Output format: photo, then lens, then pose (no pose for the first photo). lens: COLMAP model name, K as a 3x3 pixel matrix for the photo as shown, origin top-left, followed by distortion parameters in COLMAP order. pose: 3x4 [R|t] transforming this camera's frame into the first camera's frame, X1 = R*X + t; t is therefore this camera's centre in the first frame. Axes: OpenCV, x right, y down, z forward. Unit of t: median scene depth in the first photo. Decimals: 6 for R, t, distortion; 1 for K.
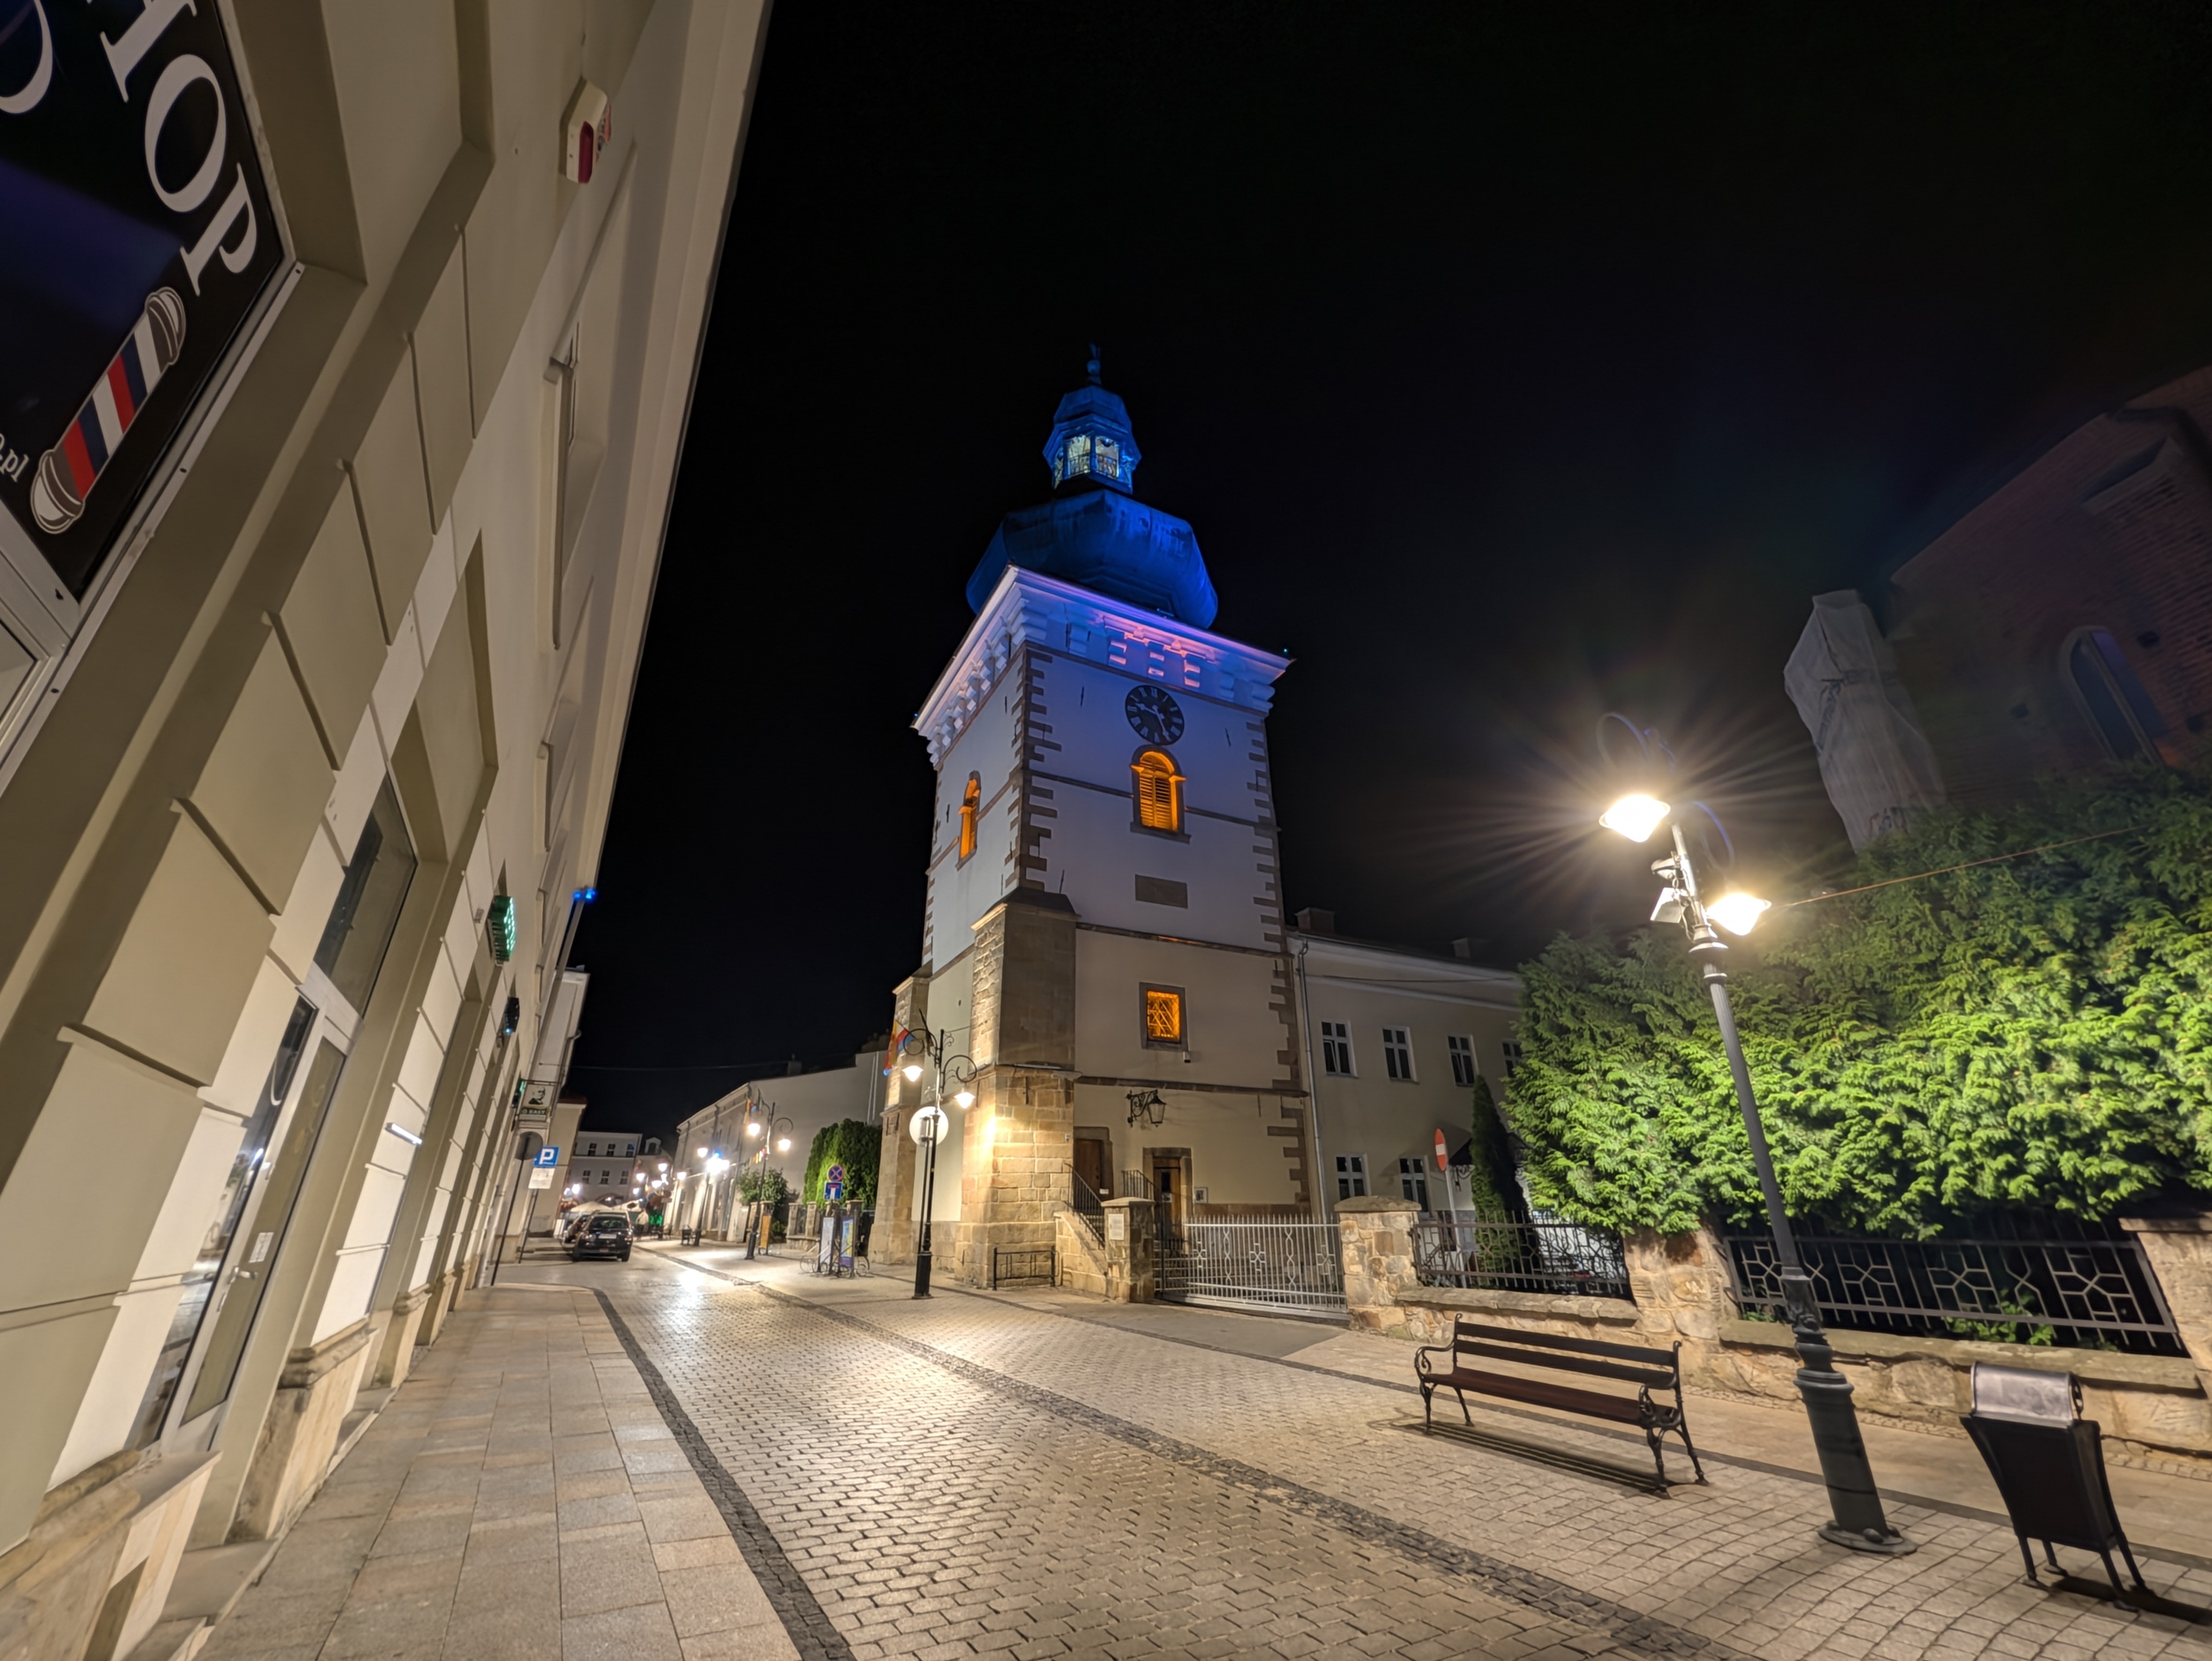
lens RADIAL K [[865.9, 0, 1113.9], [0, 865.9, 840.8], [0, 0, 1]] dist [-0.000641, -0.000215]
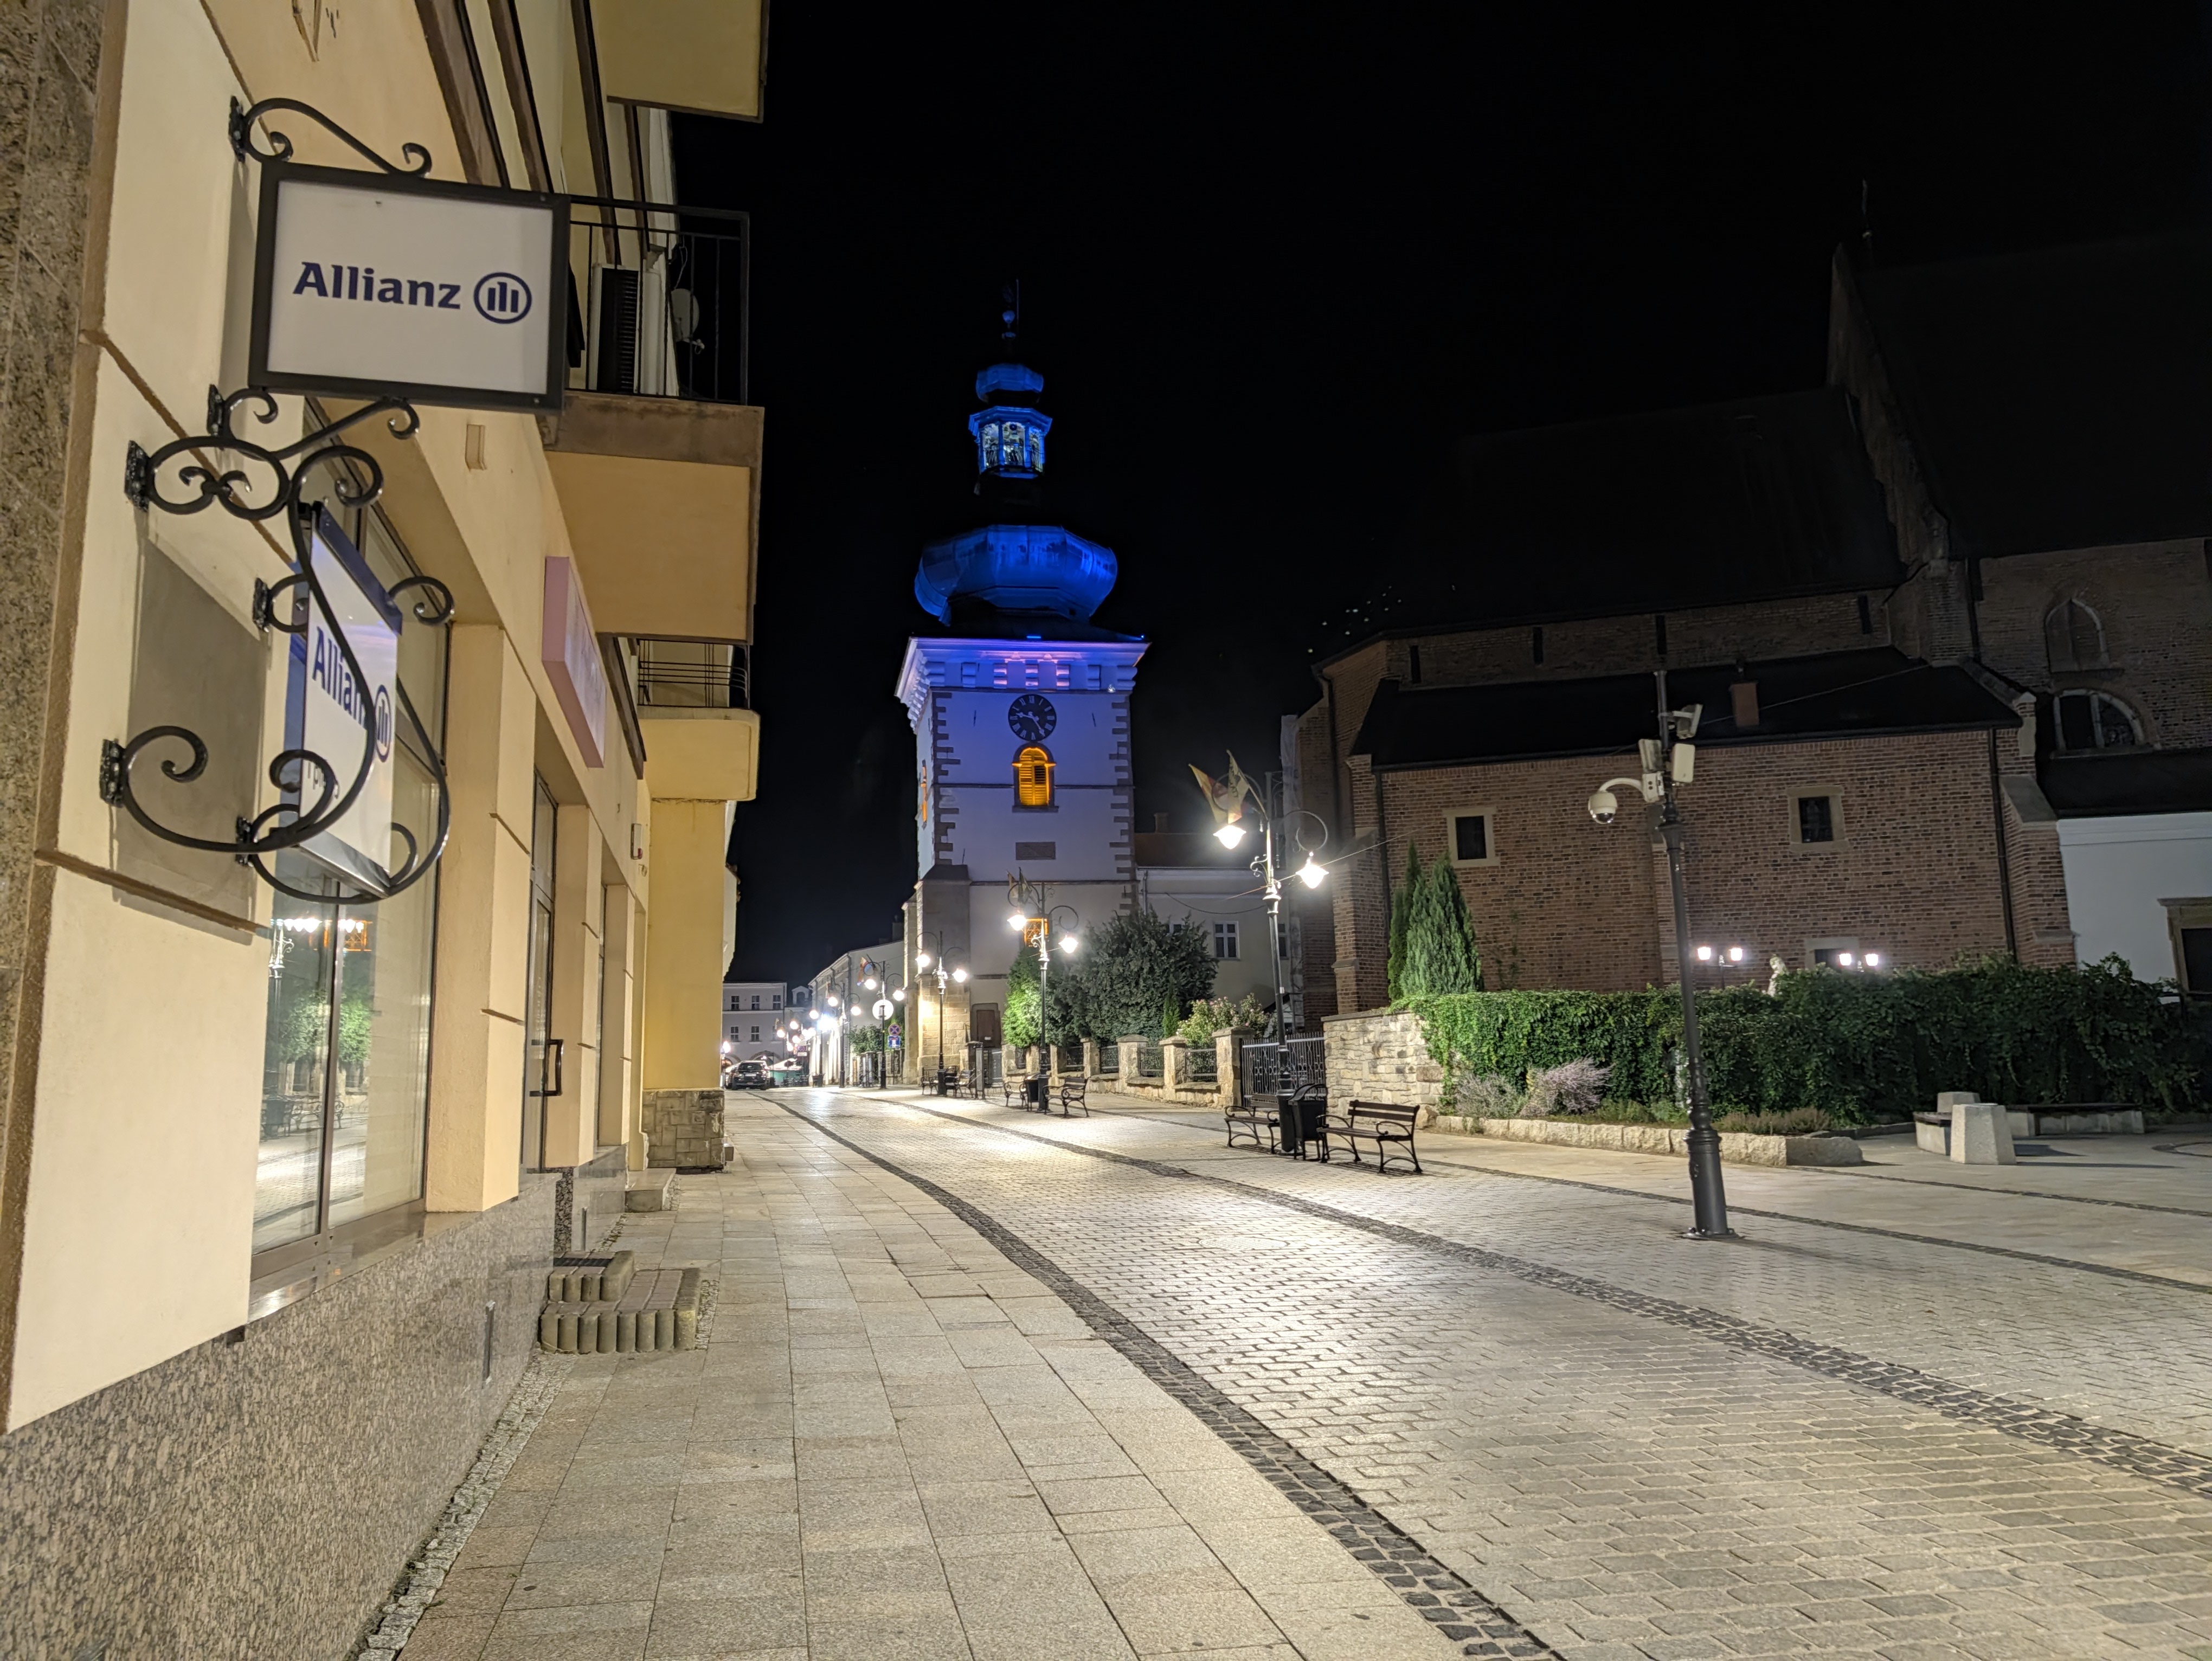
lens RADIAL K [[1537.1, 0, 1086.2], [0, 1537.1, 819.9], [0, 0, 1]] dist [0.160022, -0.128595]
pose [[0.955874, -0.067260, -0.285974, 0.902797], [0.136707, 0.963460, 0.230341, -0.594772], [0.260031, -0.259271, 0.930141, -1.449142]]
